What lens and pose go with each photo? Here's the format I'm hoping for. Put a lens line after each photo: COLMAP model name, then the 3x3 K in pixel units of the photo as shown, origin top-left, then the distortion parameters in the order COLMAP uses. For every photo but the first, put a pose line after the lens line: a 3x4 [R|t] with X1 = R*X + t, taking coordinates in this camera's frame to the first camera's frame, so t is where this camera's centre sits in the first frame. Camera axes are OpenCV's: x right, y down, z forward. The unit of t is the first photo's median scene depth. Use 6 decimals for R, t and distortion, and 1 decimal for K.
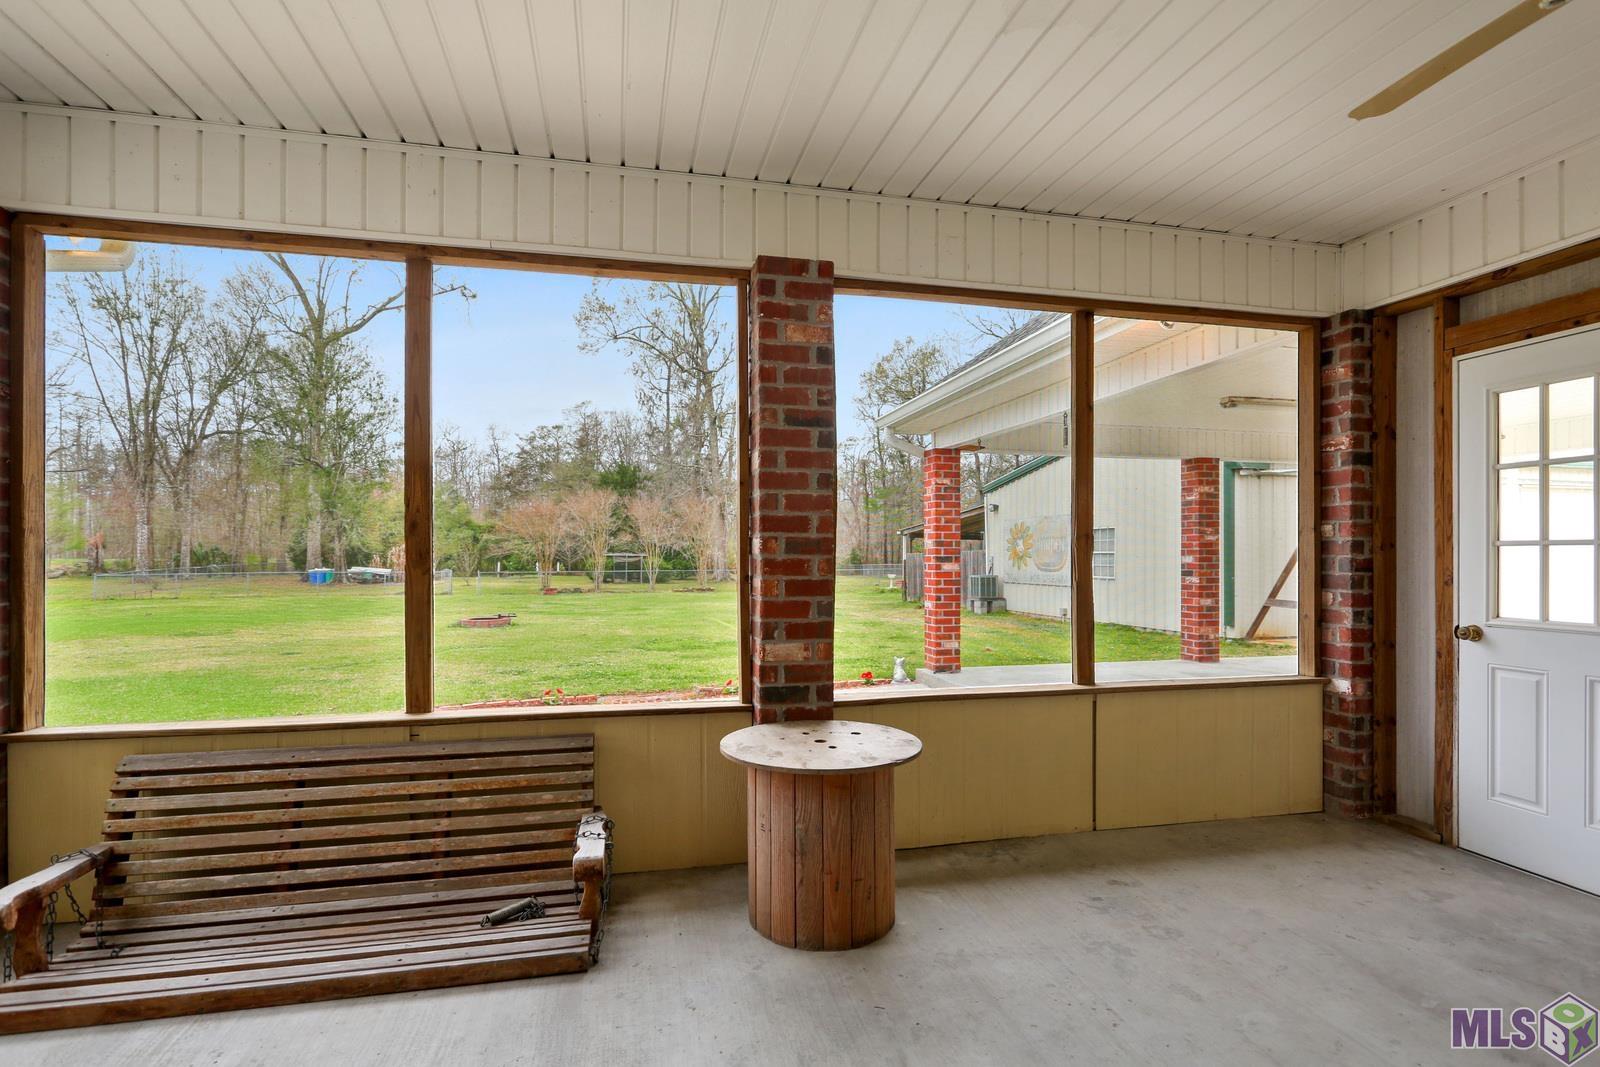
lens RADIAL K [[768.2, 0, 799.9], [0, 768.2, 544.2], [0, 0, 1]] dist [-0.009125, 0.002199]
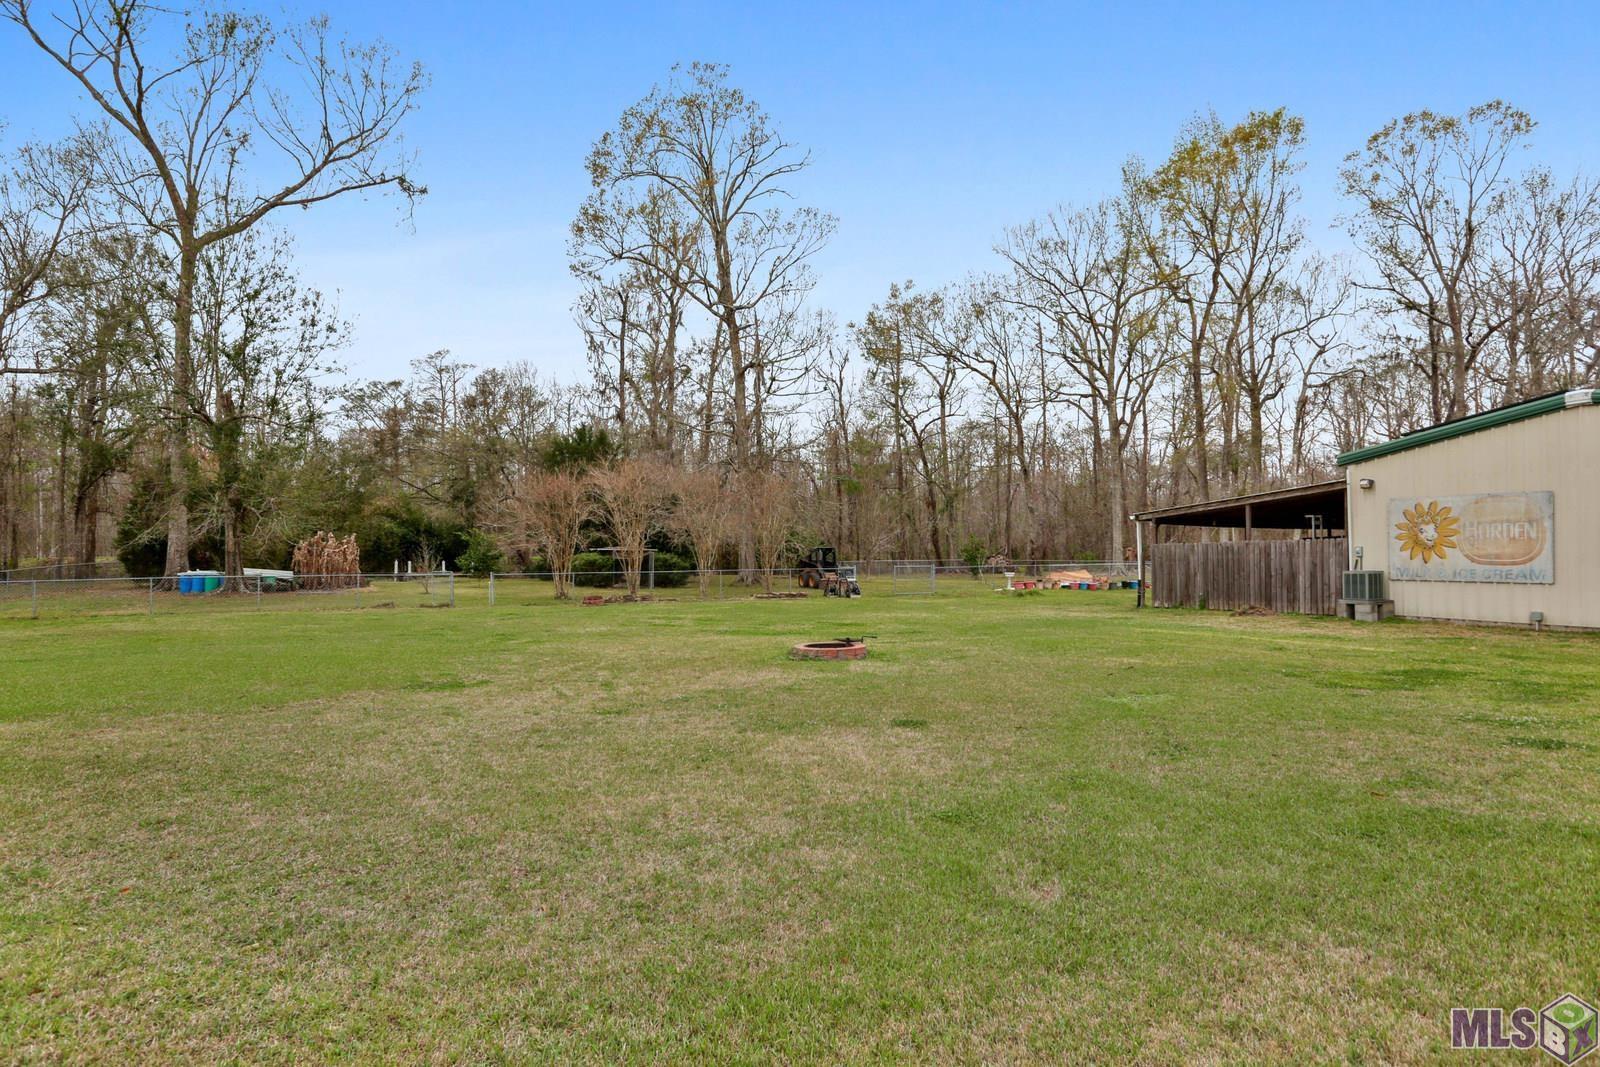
lens RADIAL K [[938.1, 0, 795.1], [0, 938.1, 534.2], [0, 0, 1]] dist [-0.027259, 0.003266]
pose [[0.985482, -0.000695, 0.169778, -0.232321], [0.001677, 0.999983, -0.005640, 0.003840], [-0.169771, 0.005843, 0.985466, 0.083326]]
